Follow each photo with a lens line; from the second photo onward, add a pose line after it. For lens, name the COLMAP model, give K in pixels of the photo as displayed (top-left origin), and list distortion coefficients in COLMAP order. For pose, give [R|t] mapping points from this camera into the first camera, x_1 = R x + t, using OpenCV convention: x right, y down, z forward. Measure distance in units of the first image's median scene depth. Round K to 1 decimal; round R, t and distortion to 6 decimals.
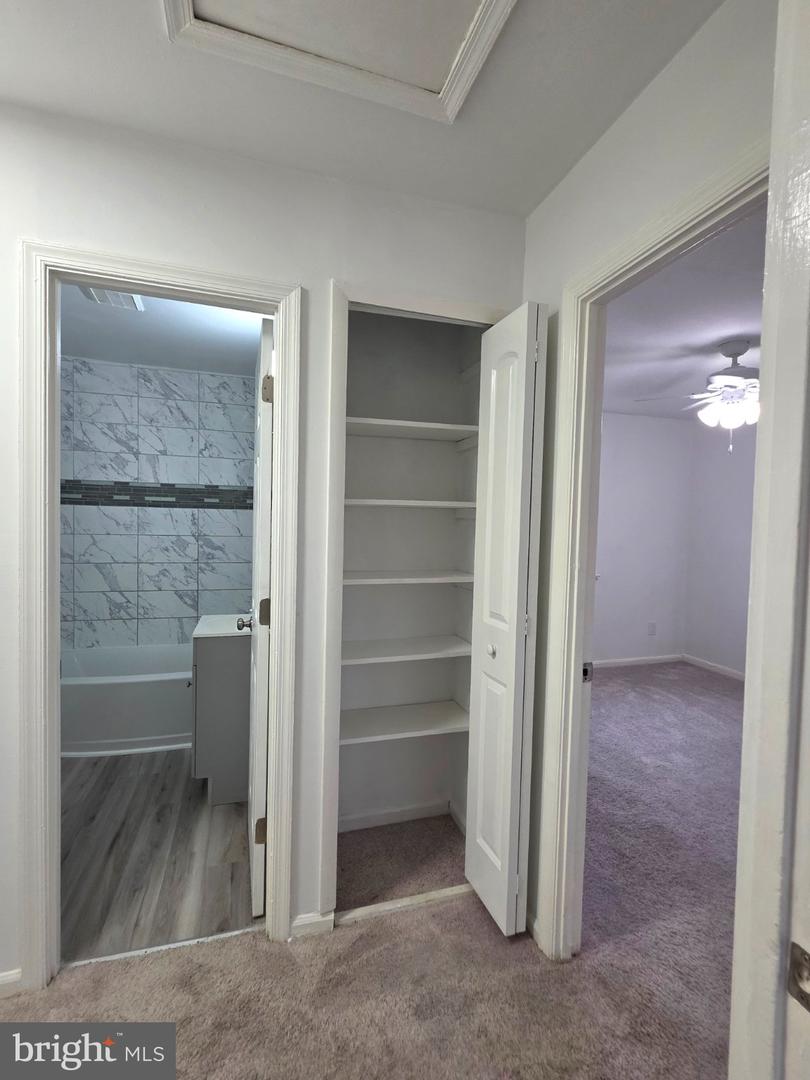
lens RADIAL K [[506.4, 0, 410.3], [0, 506.4, 541.4], [0, 0, 1]] dist [0.006188, -0.000156]
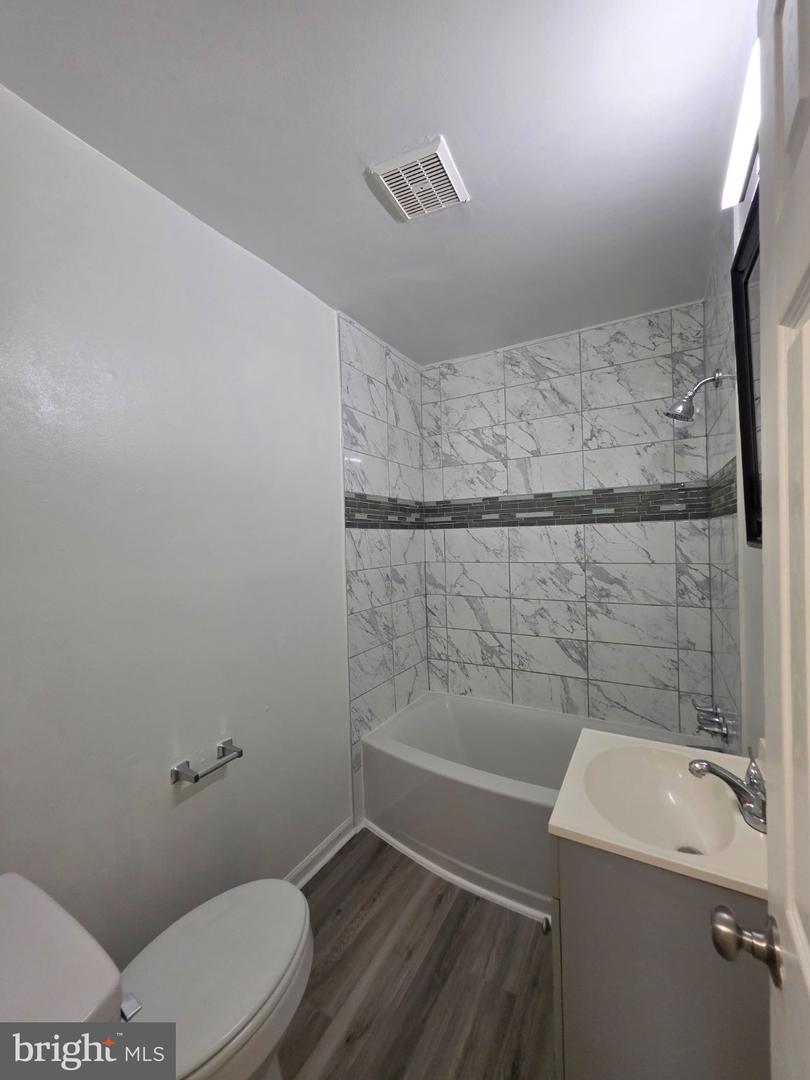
lens RADIAL K [[431.5, 0, 405.7], [0, 431.5, 539.9], [0, 0, 1]] dist [0.002858, 0.000241]
pose [[0.677946, -0.036568, -0.734201, -0.152911], [0.012145, 0.999183, -0.038552, -0.023826], [0.735011, 0.017220, 0.677836, 0.427792]]
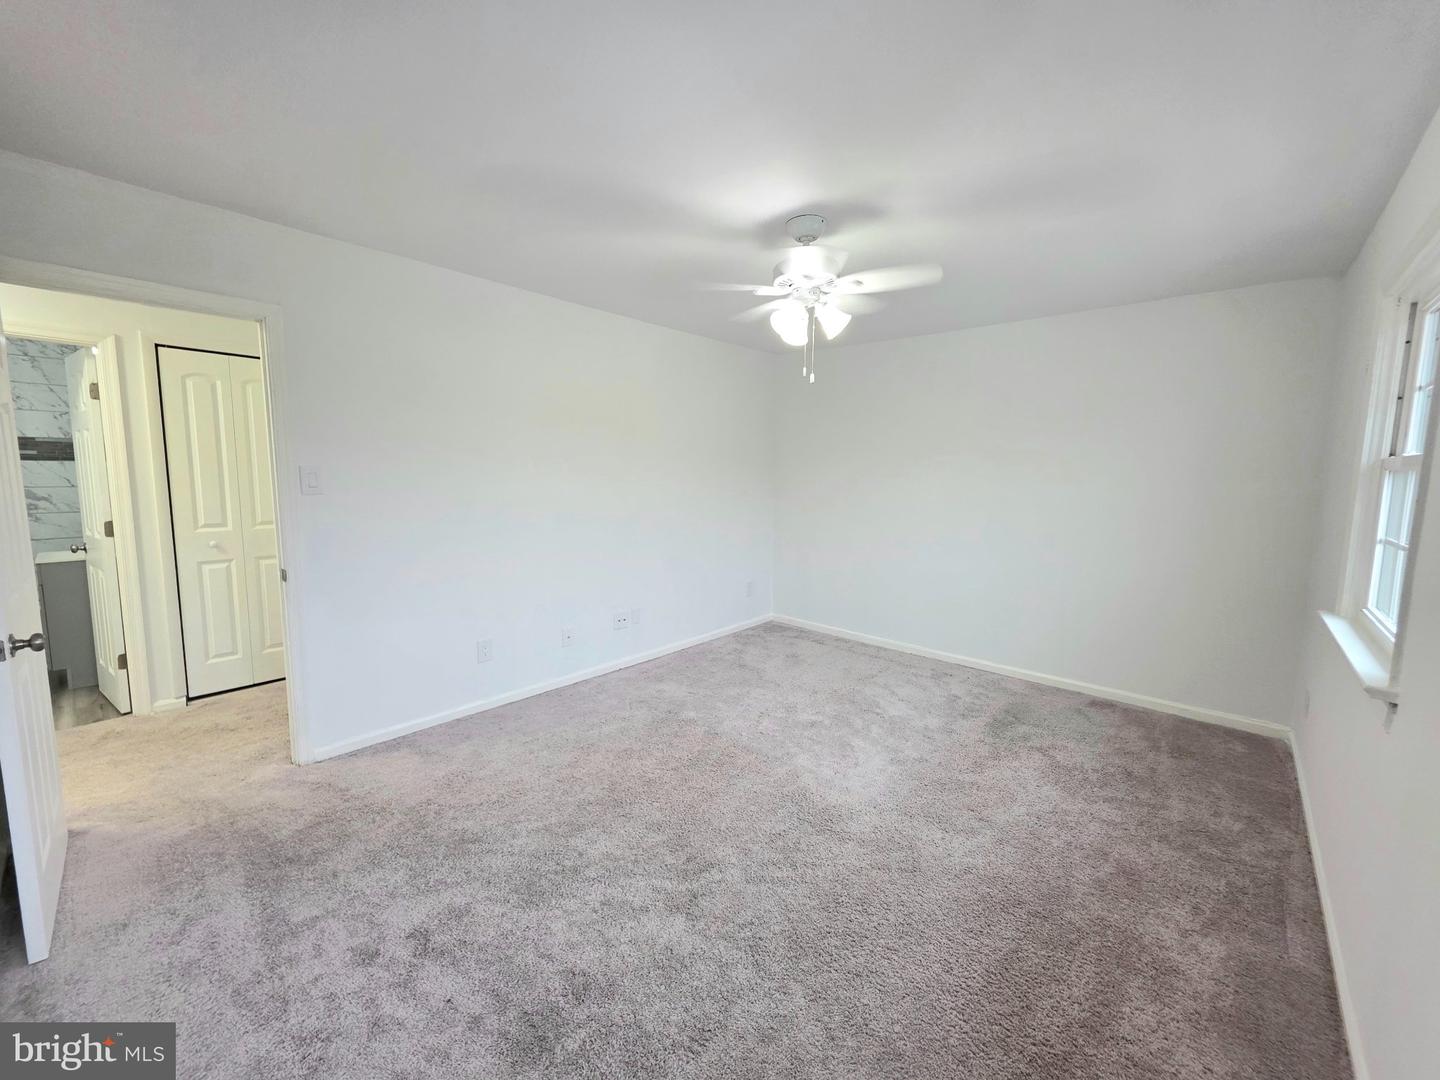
lens RADIAL K [[575.3, 0, 715.0], [0, 575.3, 537.7], [0, 0, 1]] dist [0.002858, 0.000241]
pose [[0.862041, -0.069684, 0.502025, 0.215984], [0.027885, 0.995524, 0.090302, 0.025434], [-0.506071, -0.063845, 0.860126, -0.746005]]
